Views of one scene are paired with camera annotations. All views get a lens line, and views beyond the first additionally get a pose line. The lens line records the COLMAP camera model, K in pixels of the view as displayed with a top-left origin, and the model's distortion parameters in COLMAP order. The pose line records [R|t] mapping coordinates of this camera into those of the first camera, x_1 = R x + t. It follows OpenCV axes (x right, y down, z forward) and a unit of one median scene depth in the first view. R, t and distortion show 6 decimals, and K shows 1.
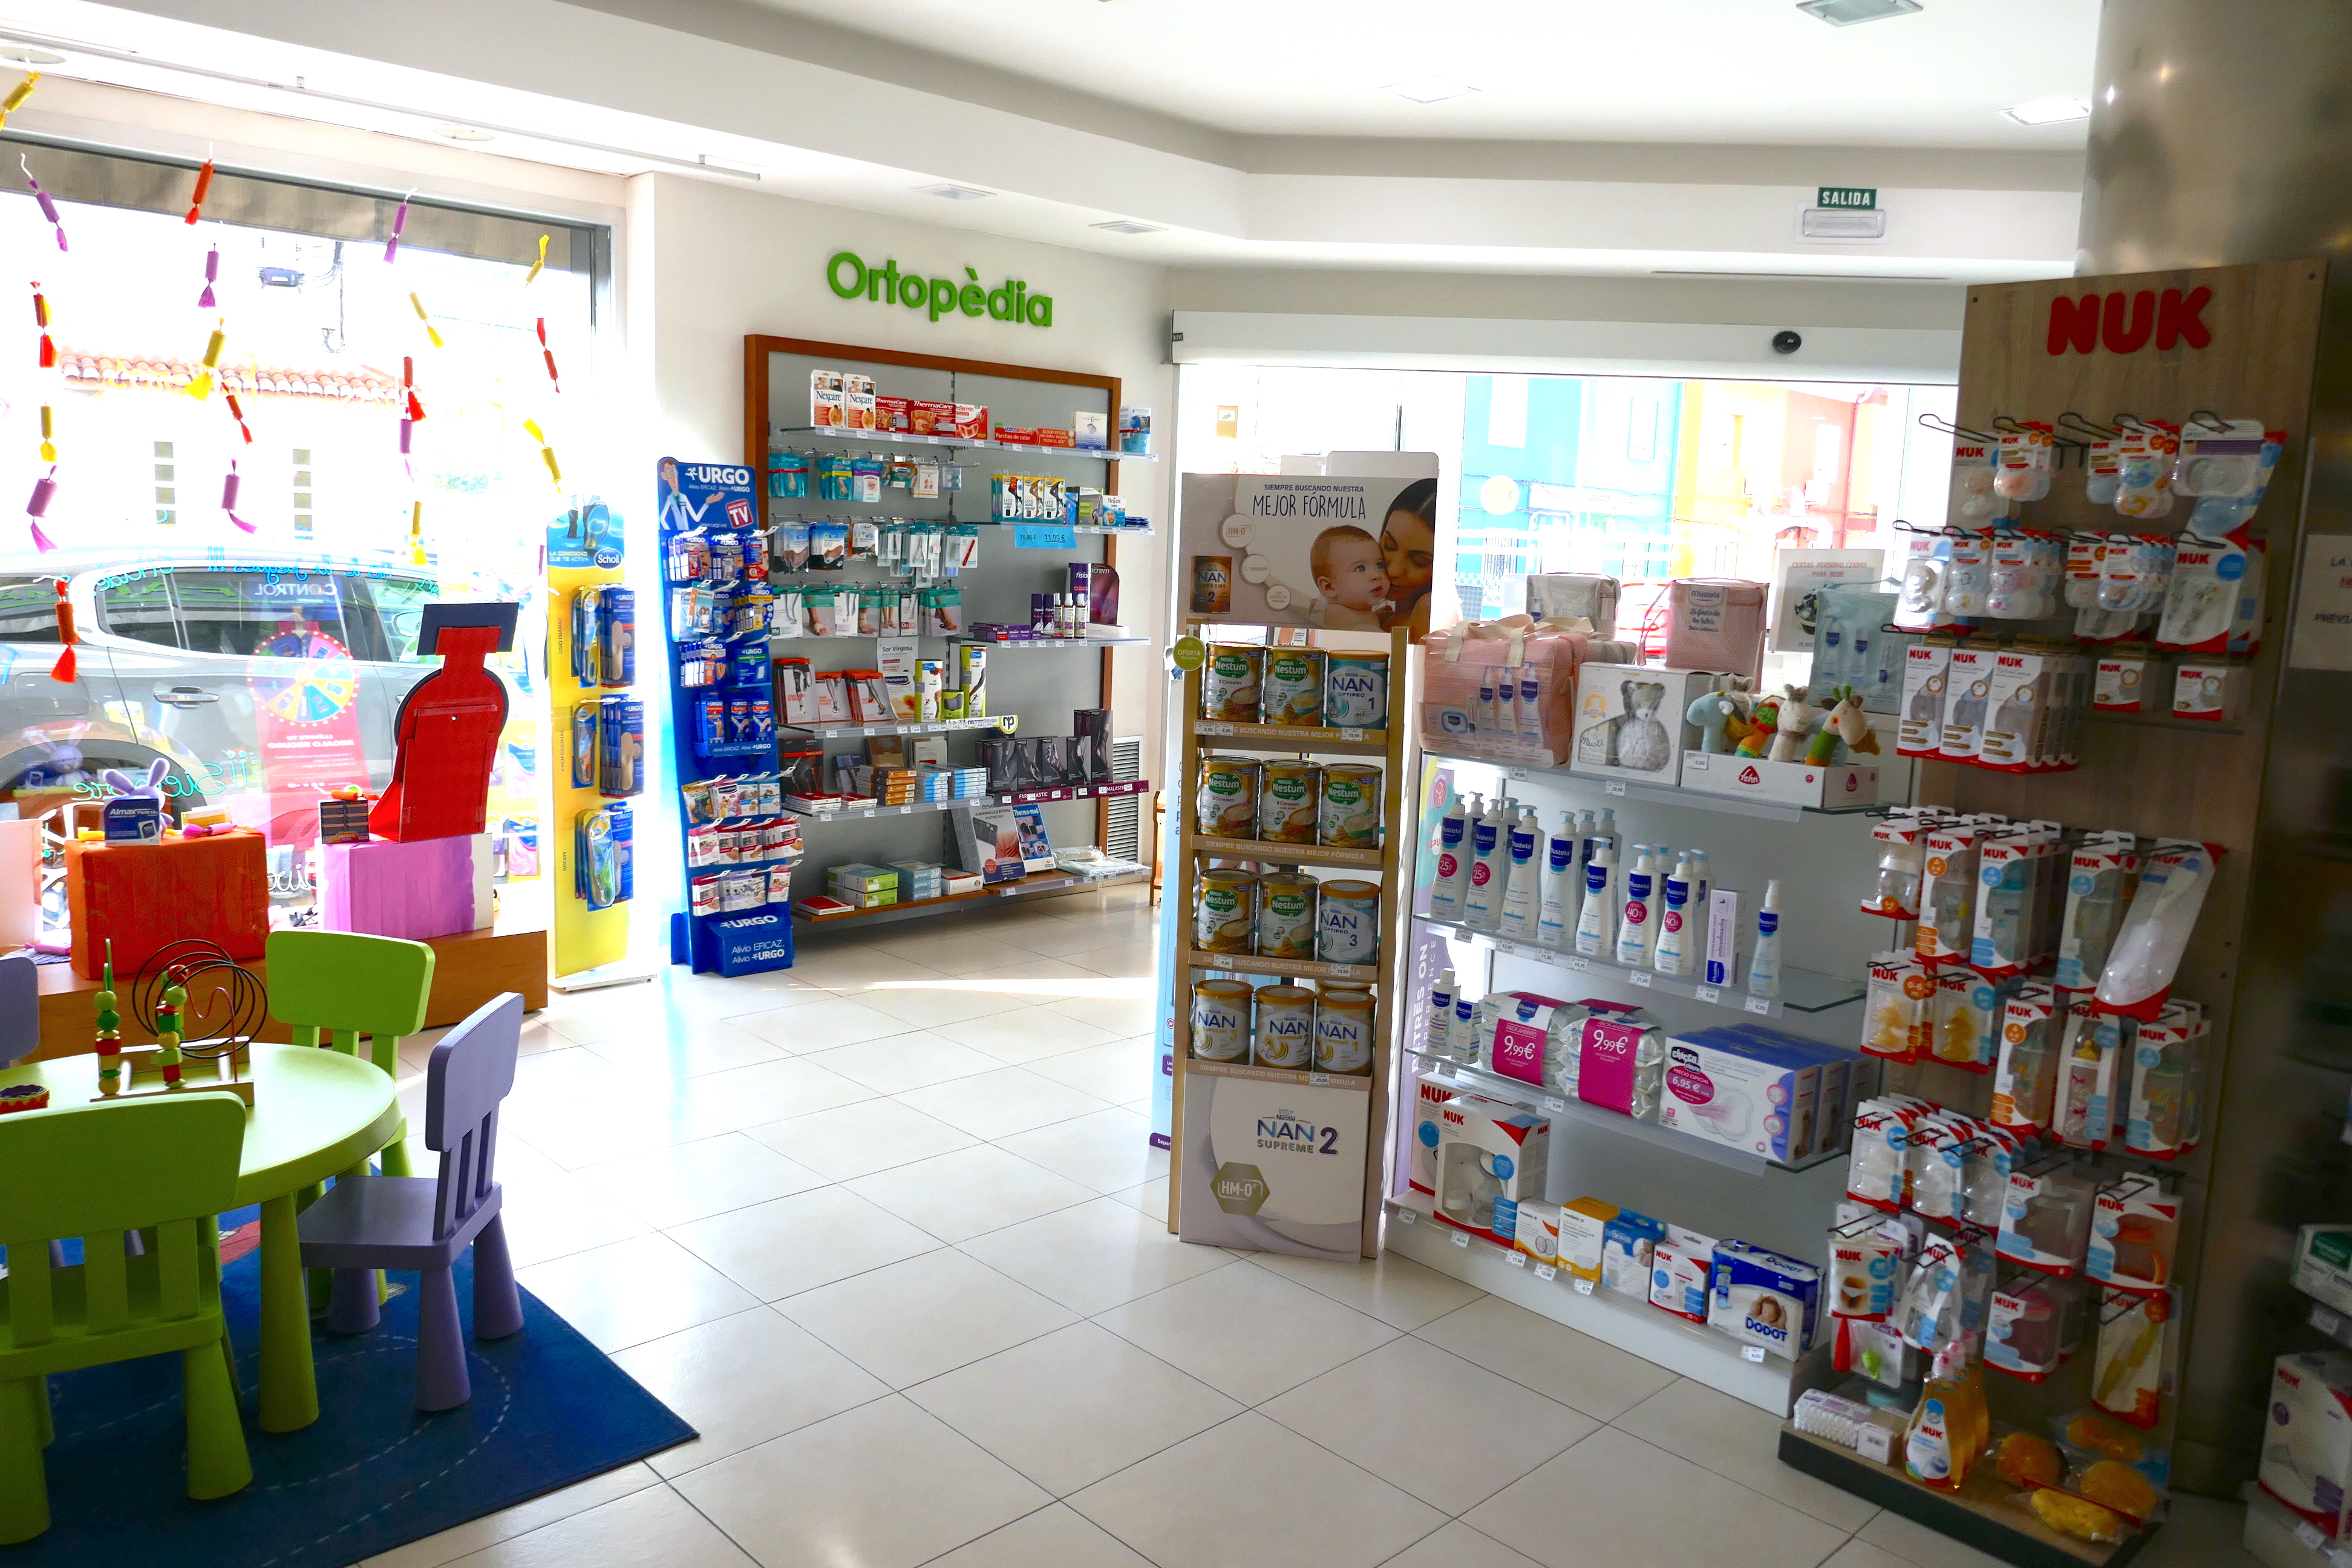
lens RADIAL K [[1700.7, 0, 1178.3], [0, 1700.7, 789.3], [0, 0, 1]] dist [0.003220, -0.012521]
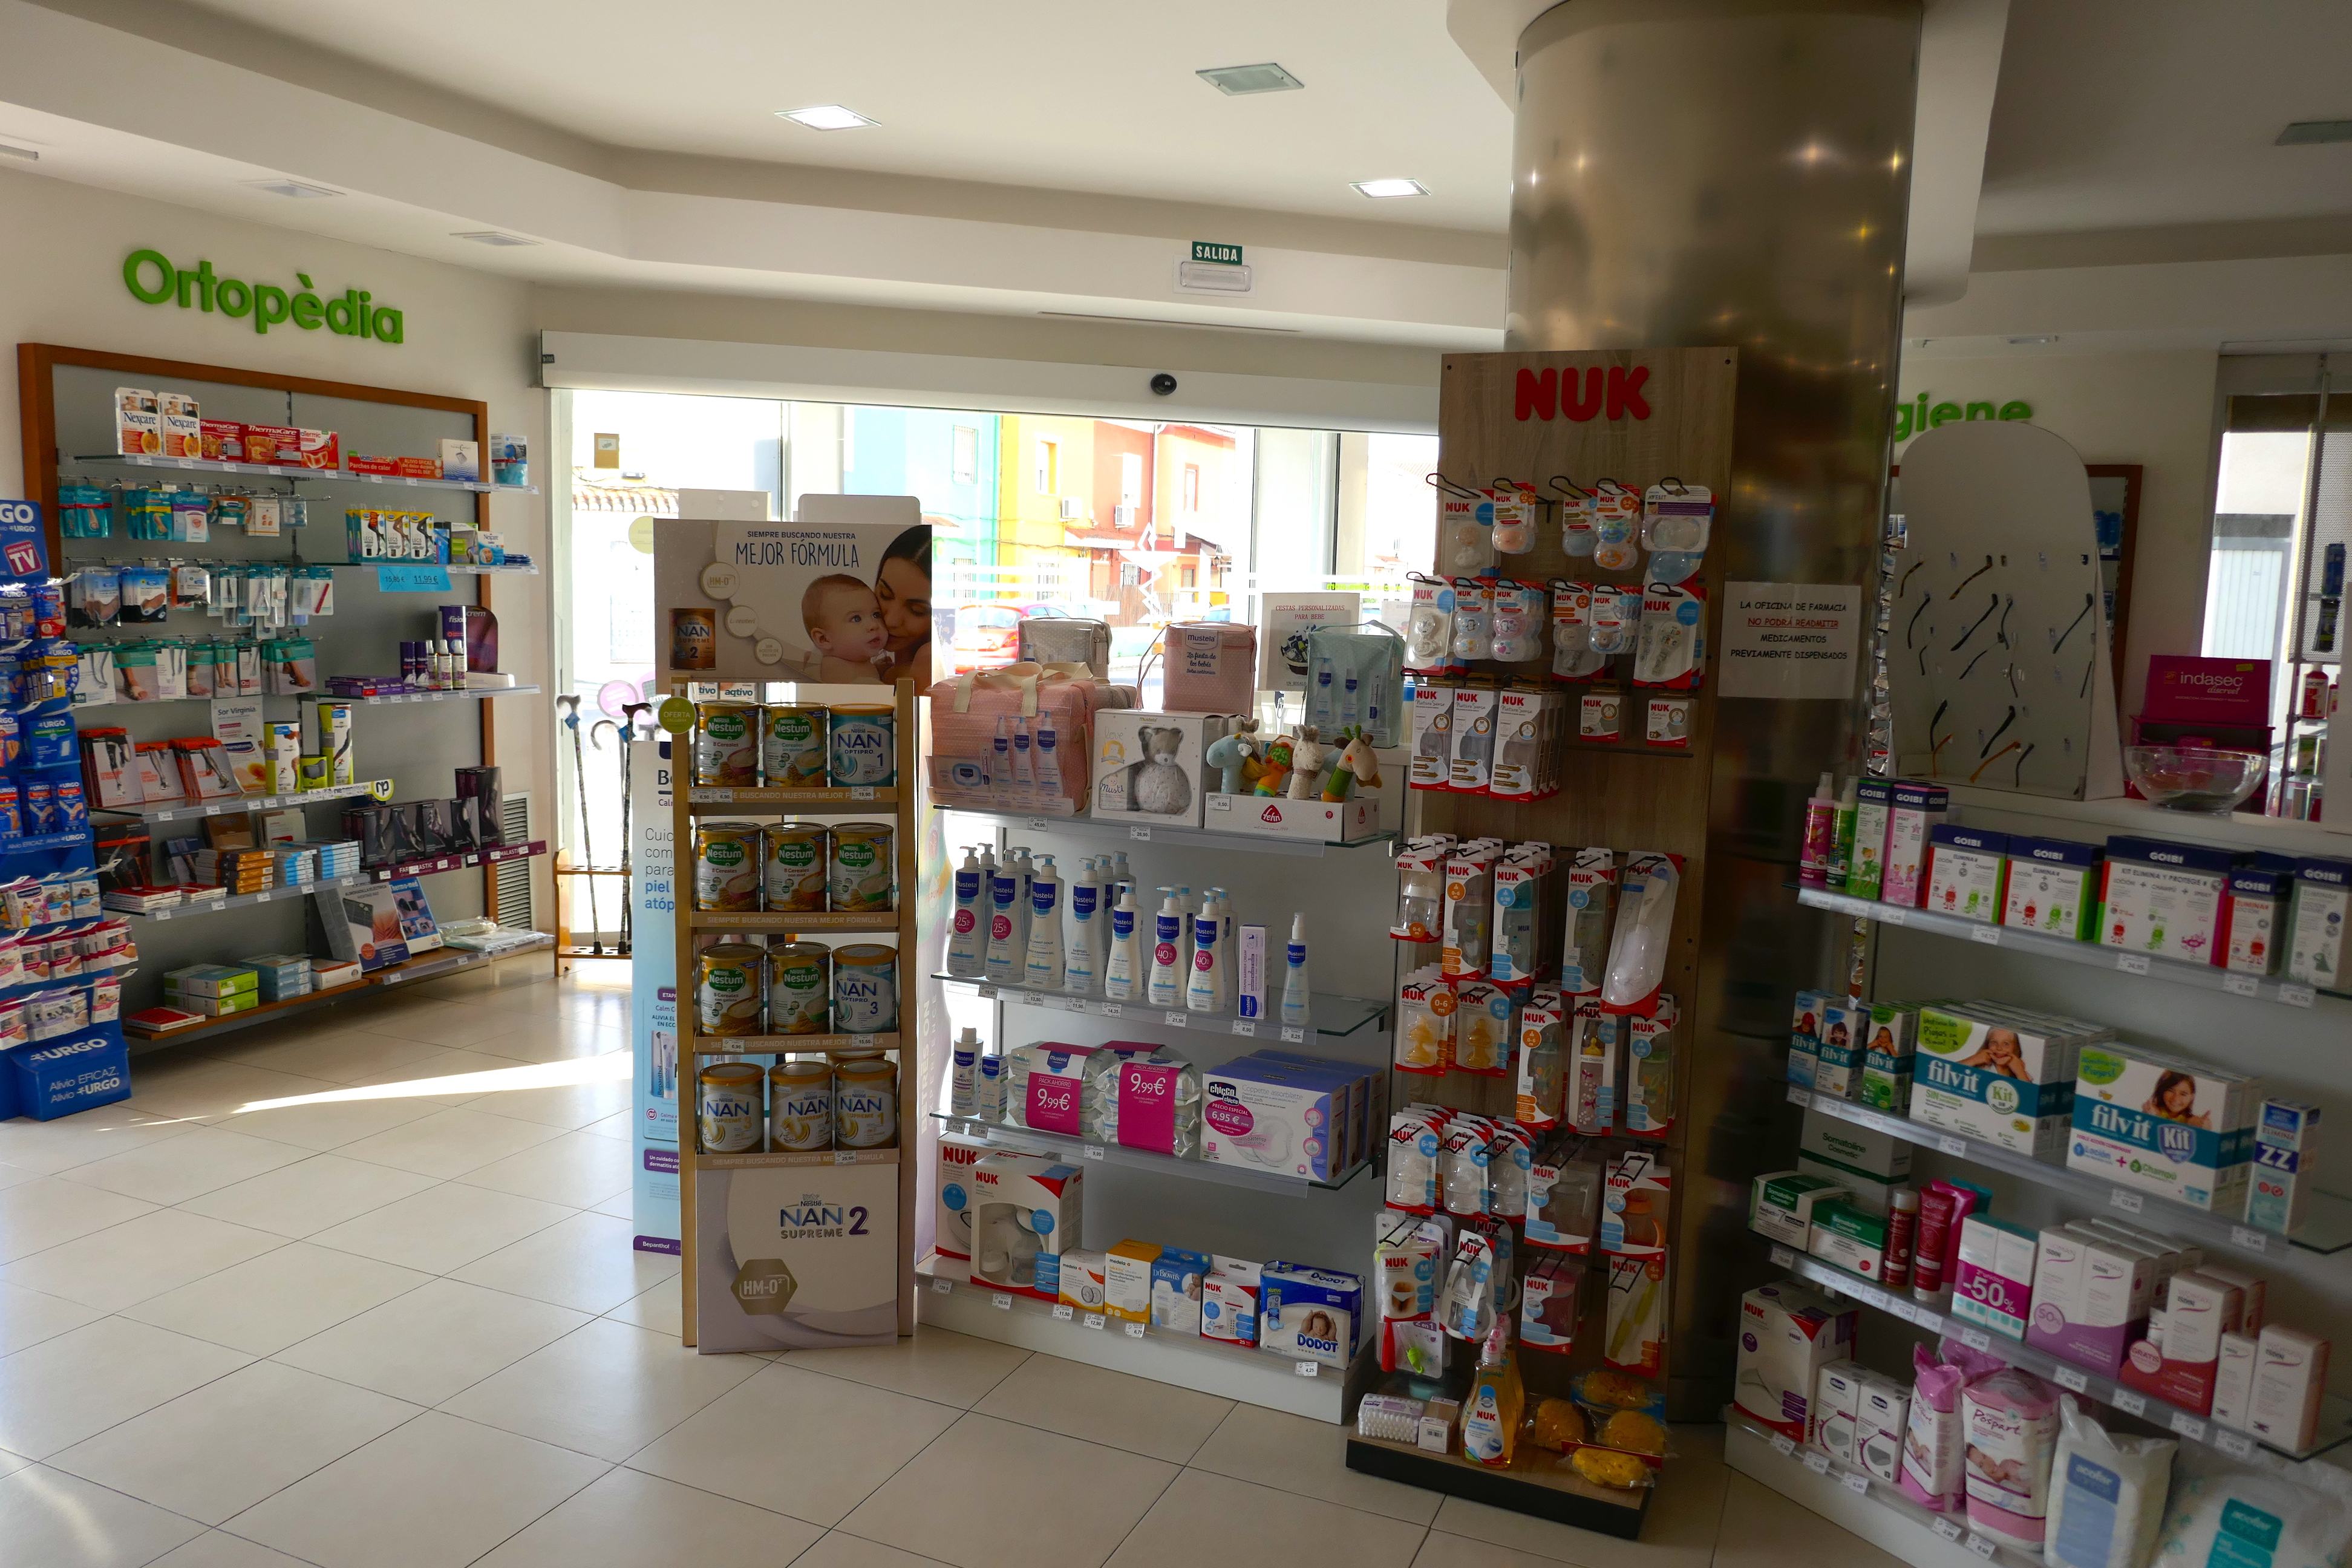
lens RADIAL K [[1700.7, 0, 1161.6], [0, 1700.7, 784.3], [0, 0, 1]] dist [0.003220, -0.012521]
pose [[0.926667, -0.058098, 0.371365, -0.093507], [0.063527, 0.997977, -0.002392, -0.023817], [-0.370475, 0.025809, 0.928484, 0.049222]]
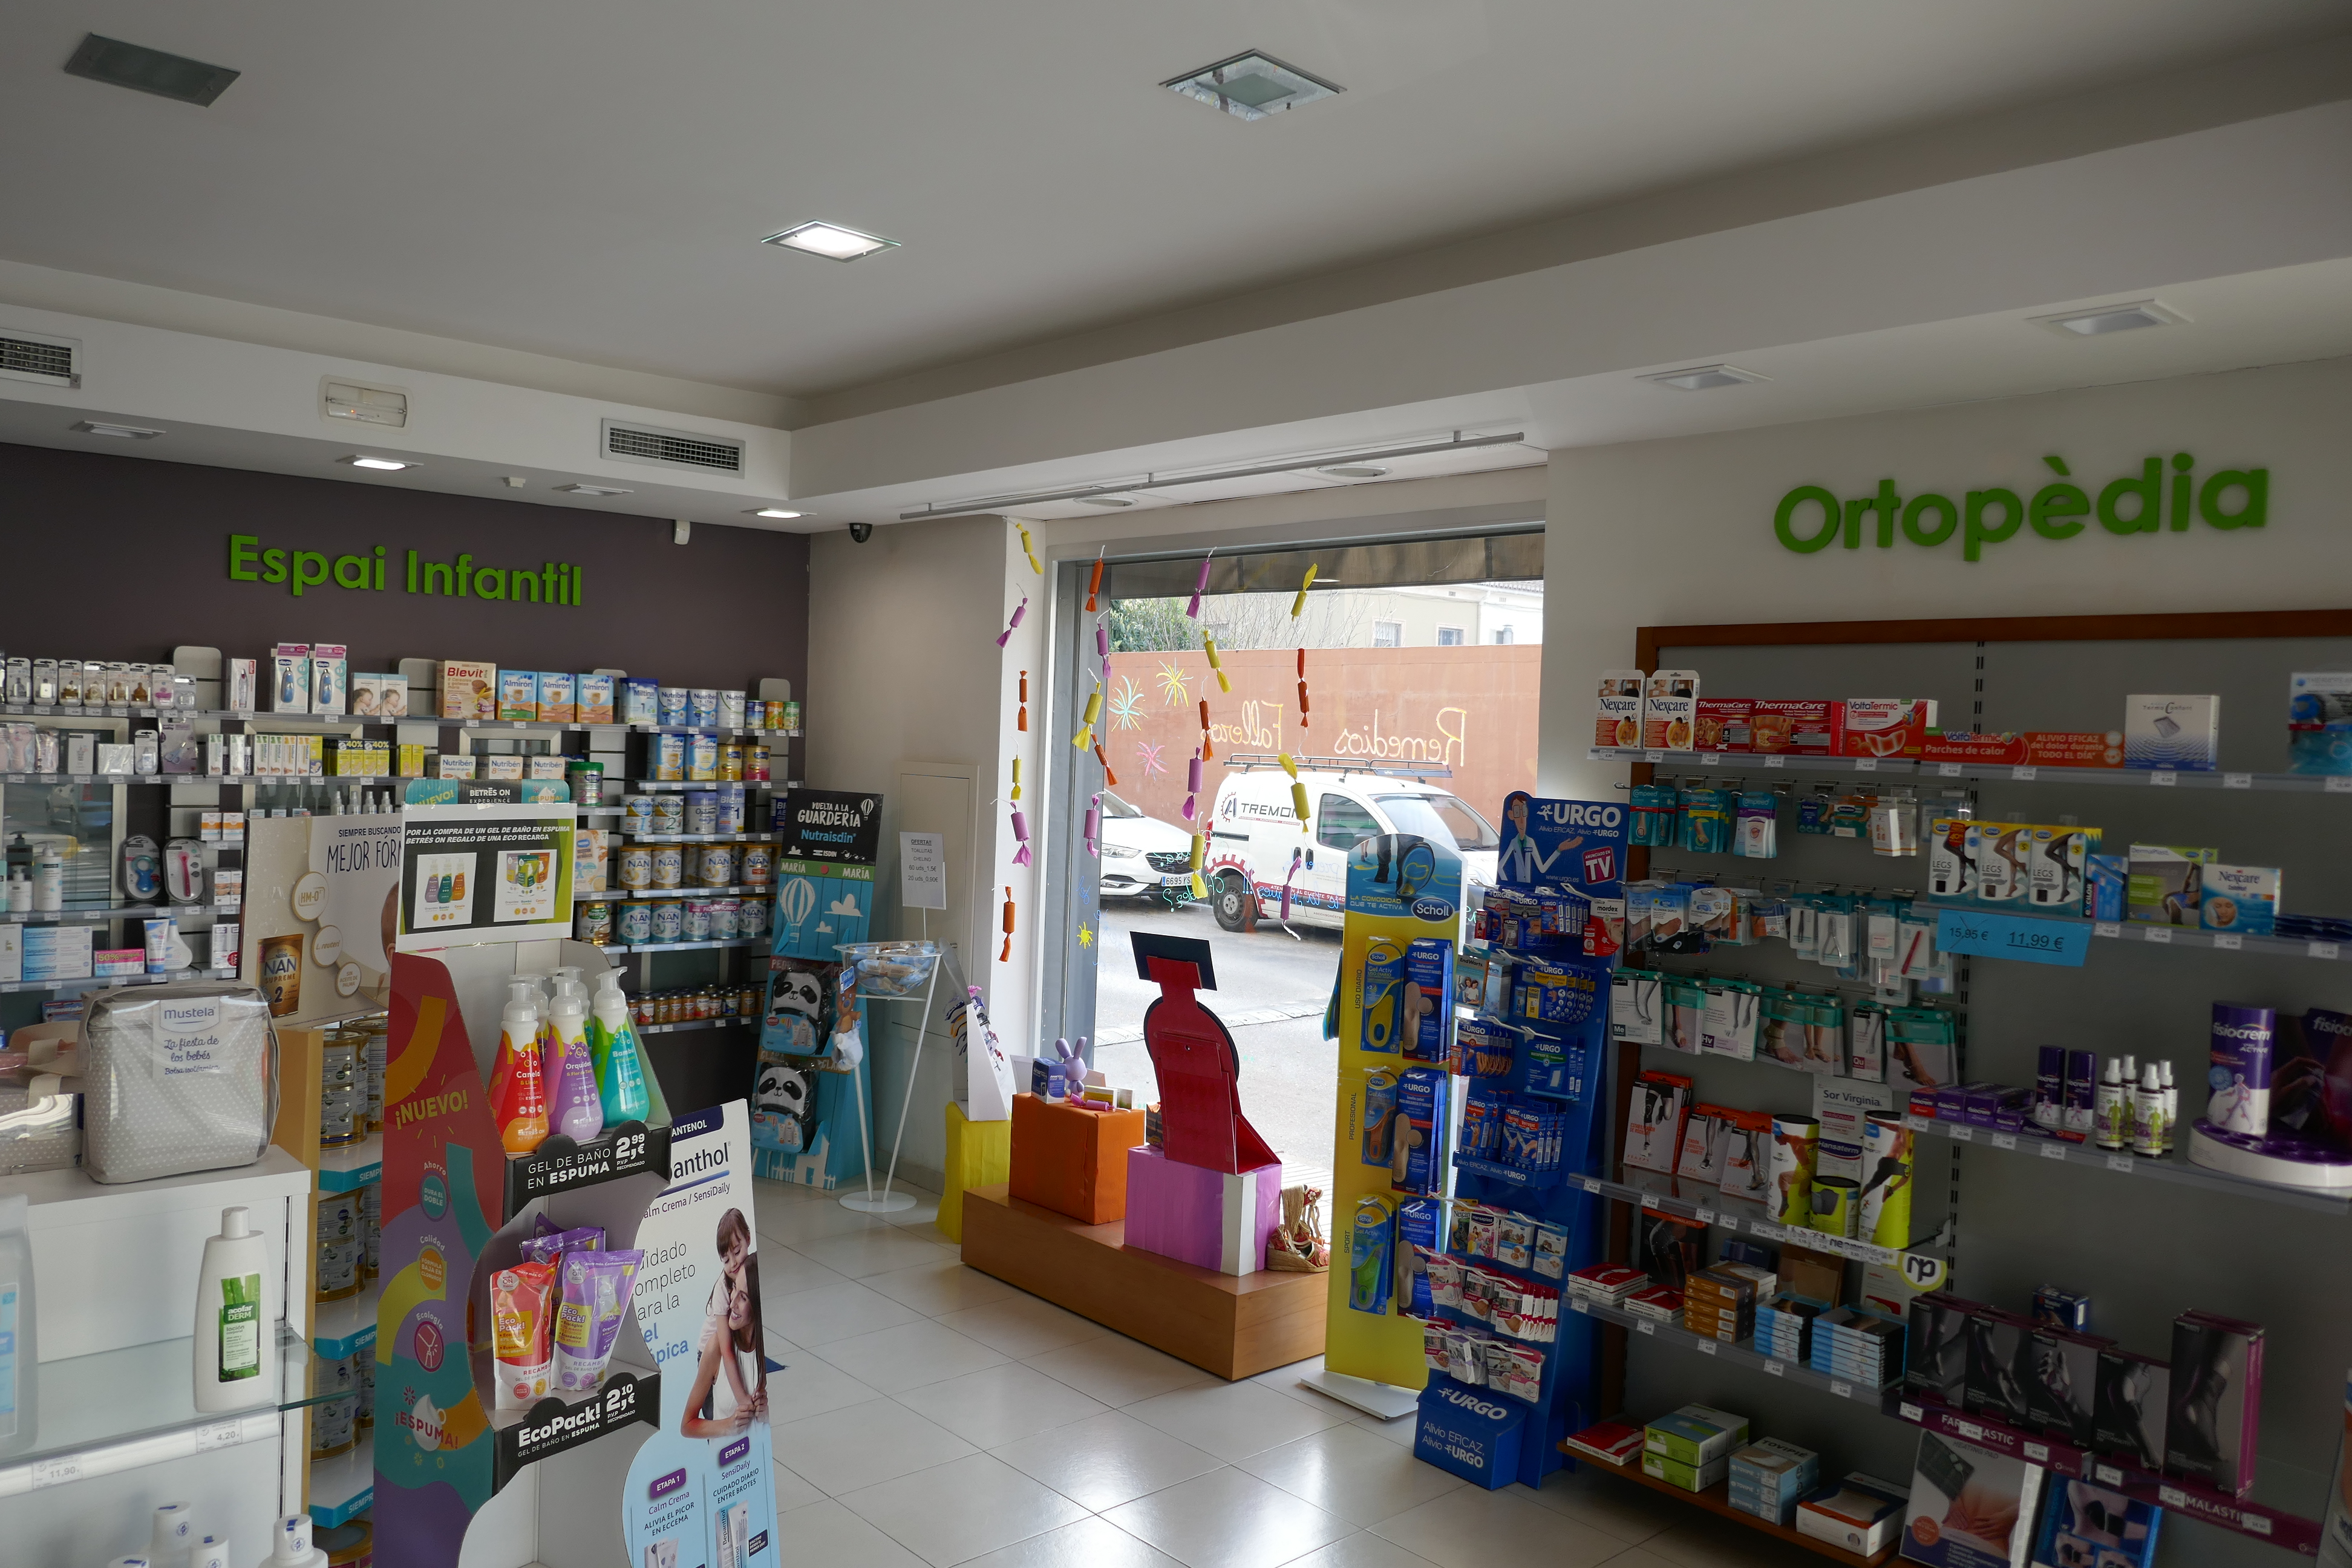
lens RADIAL K [[1700.7, 0, 1182.0], [0, 1700.7, 786.3], [0, 0, 1]] dist [0.003220, -0.012521]
pose [[-0.024892, -0.007160, -0.999665, 0.791498], [-0.185321, 0.982675, -0.002423, -0.257543], [0.982363, 0.185198, -0.025788, 1.338304]]
